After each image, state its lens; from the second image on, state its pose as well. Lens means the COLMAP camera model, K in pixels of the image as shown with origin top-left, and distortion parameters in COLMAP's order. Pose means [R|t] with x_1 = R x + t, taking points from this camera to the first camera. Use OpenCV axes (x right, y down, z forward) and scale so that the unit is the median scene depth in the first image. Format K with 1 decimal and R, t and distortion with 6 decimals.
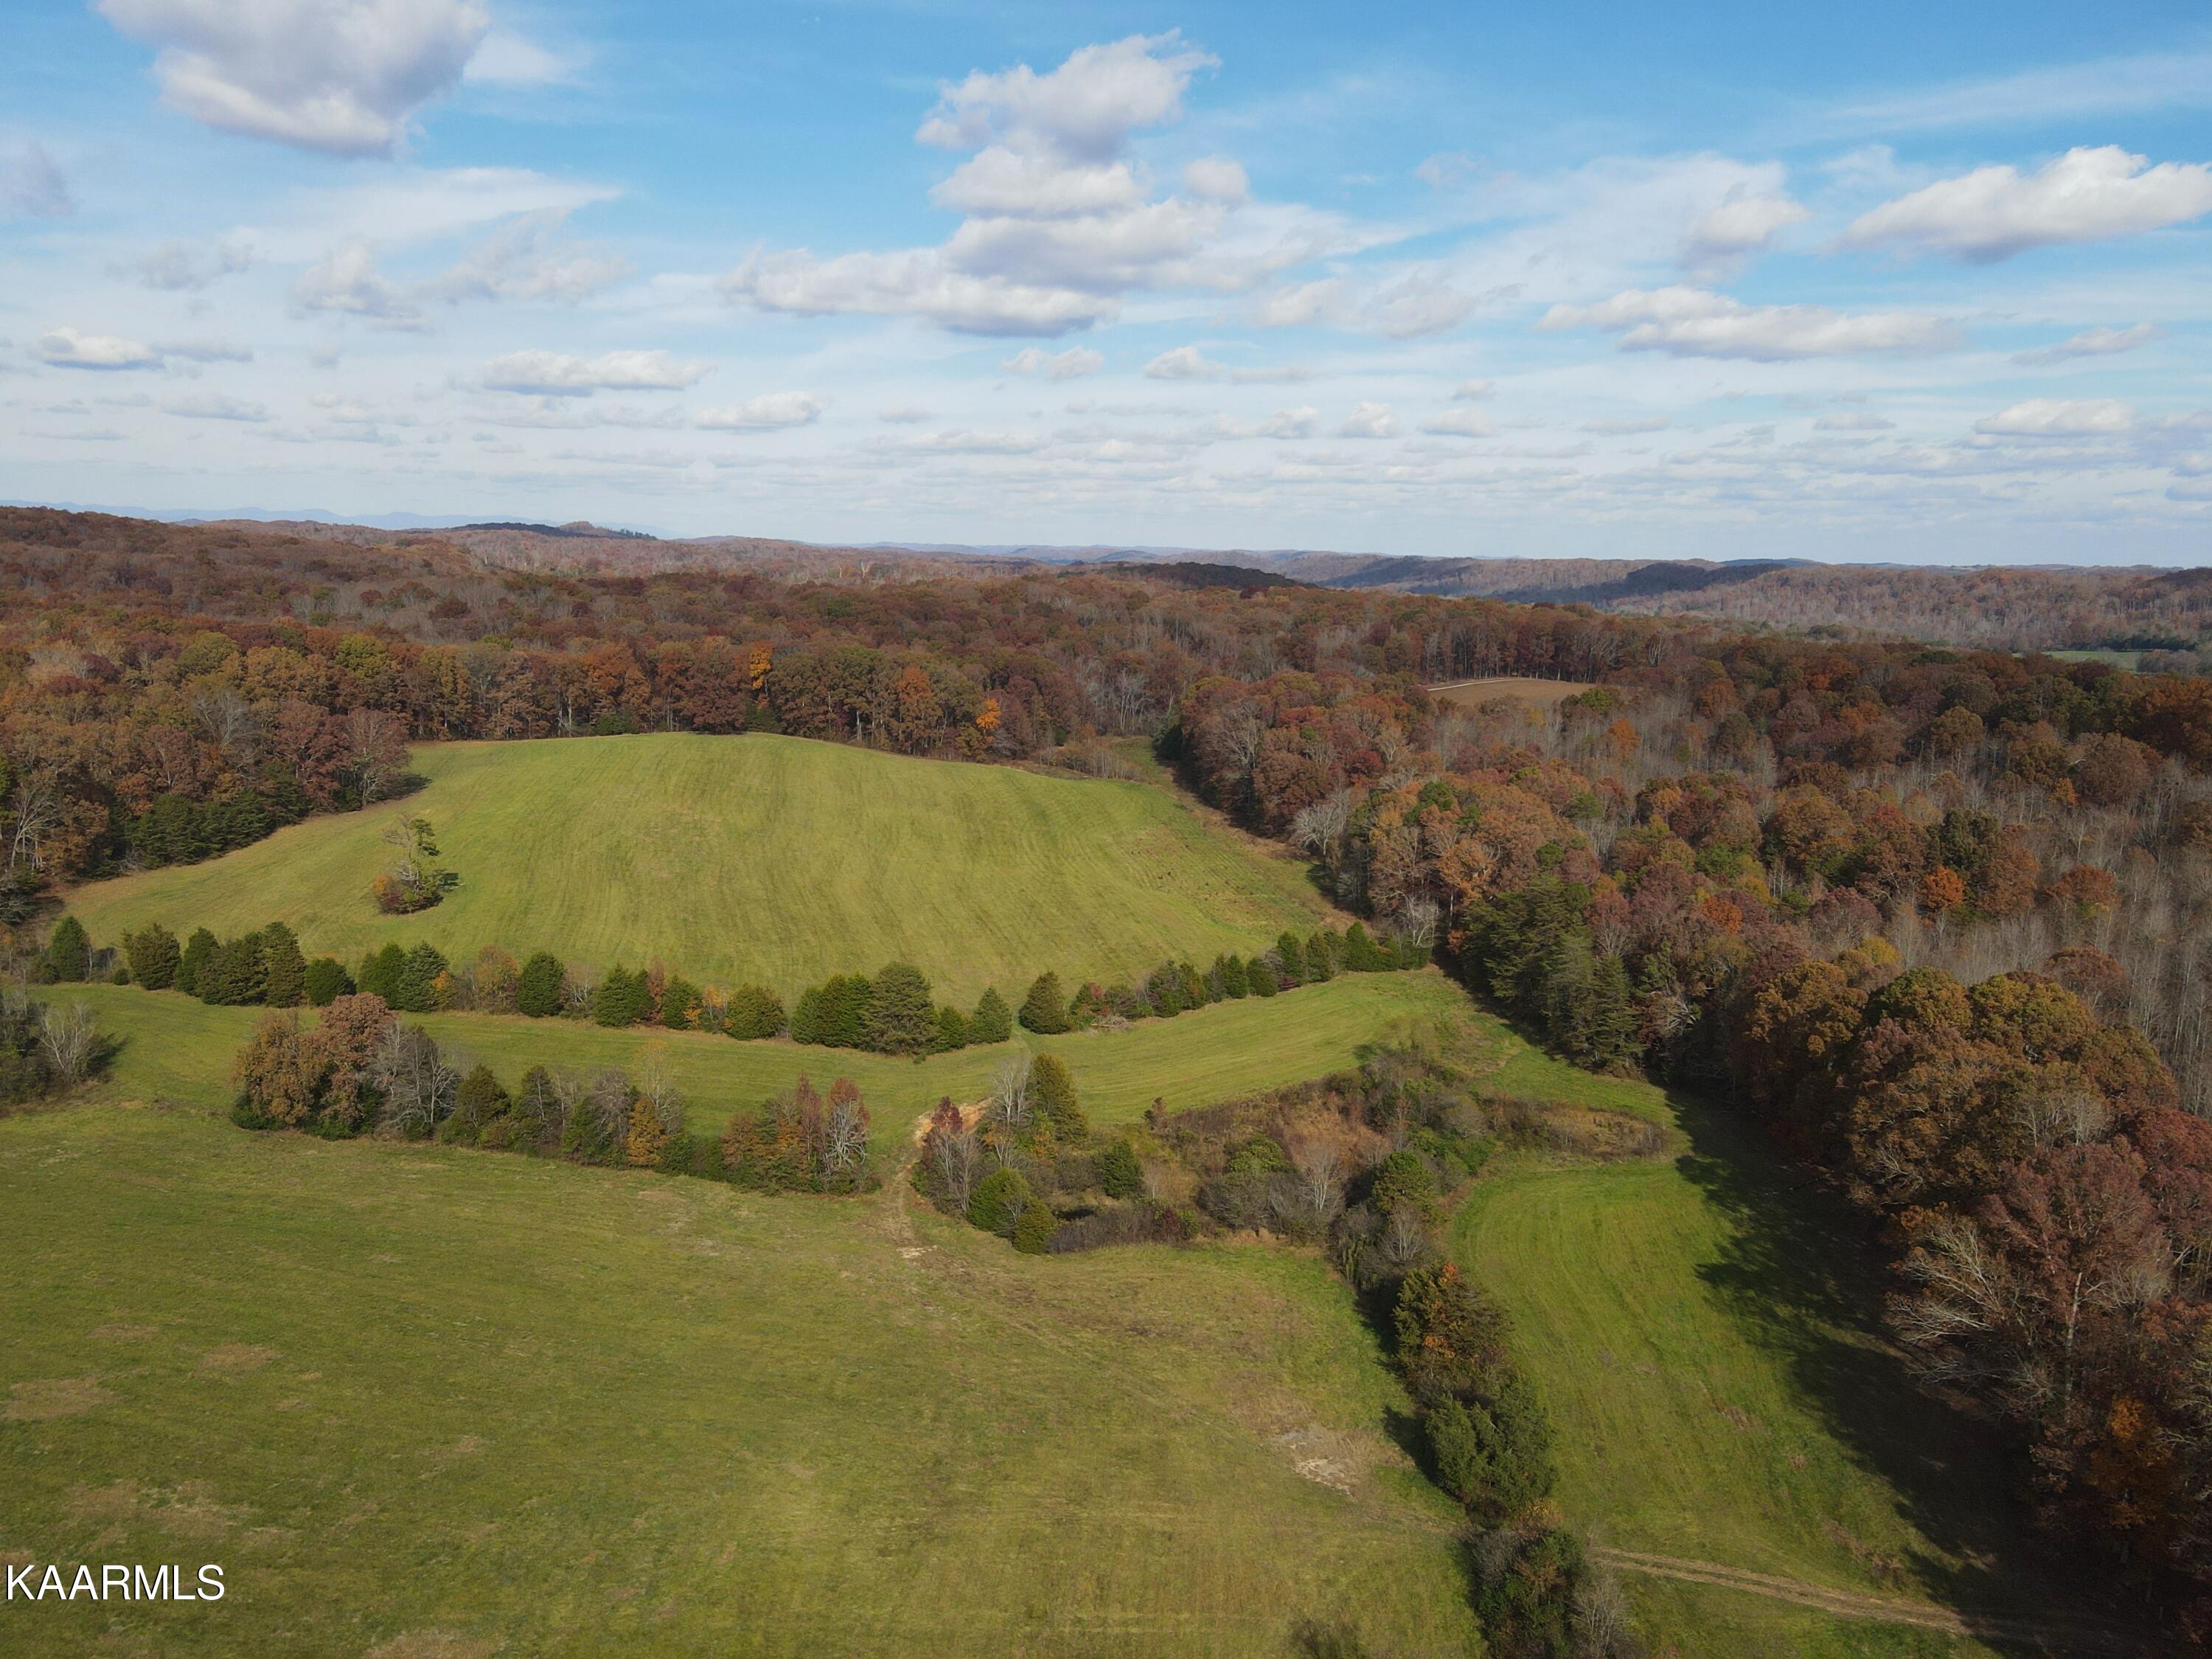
lens RADIAL K [[1634.2, 0, 1106.0], [0, 1634.2, 829.5], [0, 0, 1]] dist [-0.008036, 0.040778]
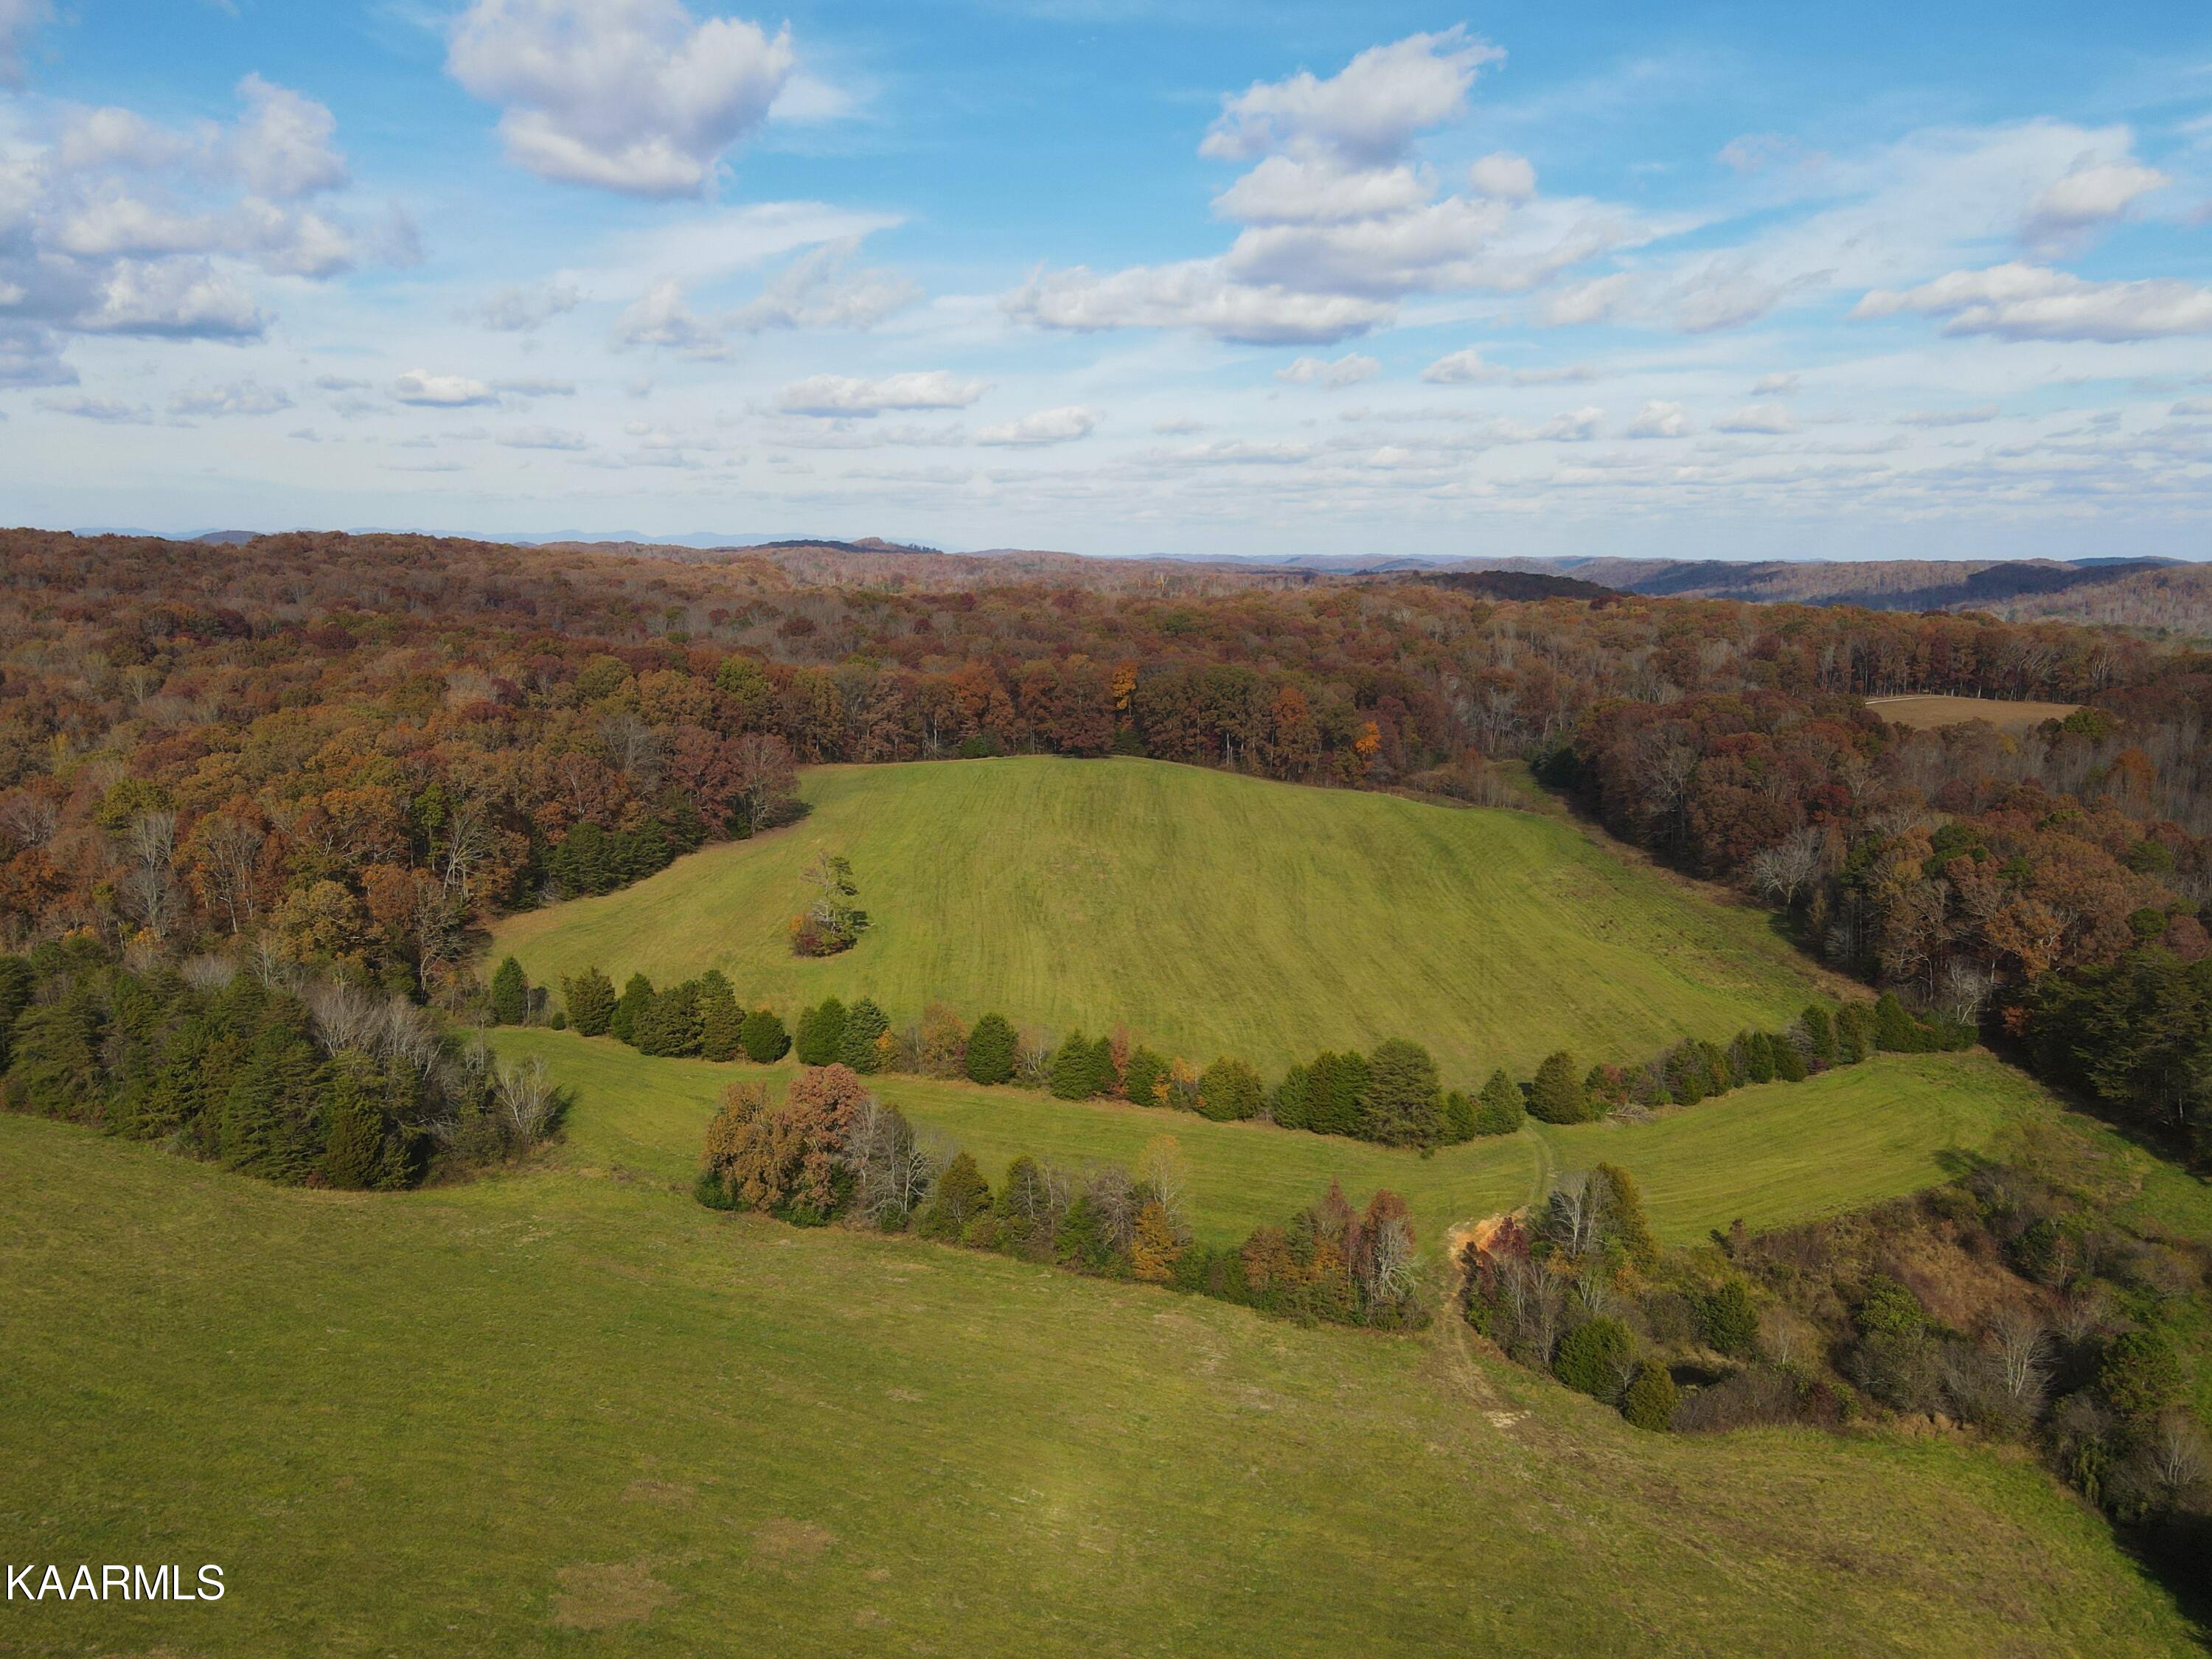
lens RADIAL K [[1634.2, 0, 1106.0], [0, 1634.2, 829.5], [0, 0, 1]] dist [-0.008036, 0.040778]
pose [[0.986790, 0.013176, -0.161467, -0.081198], [-0.014152, 0.999888, -0.004899, -0.013628], [0.161384, 0.007120, 0.986866, 0.066626]]
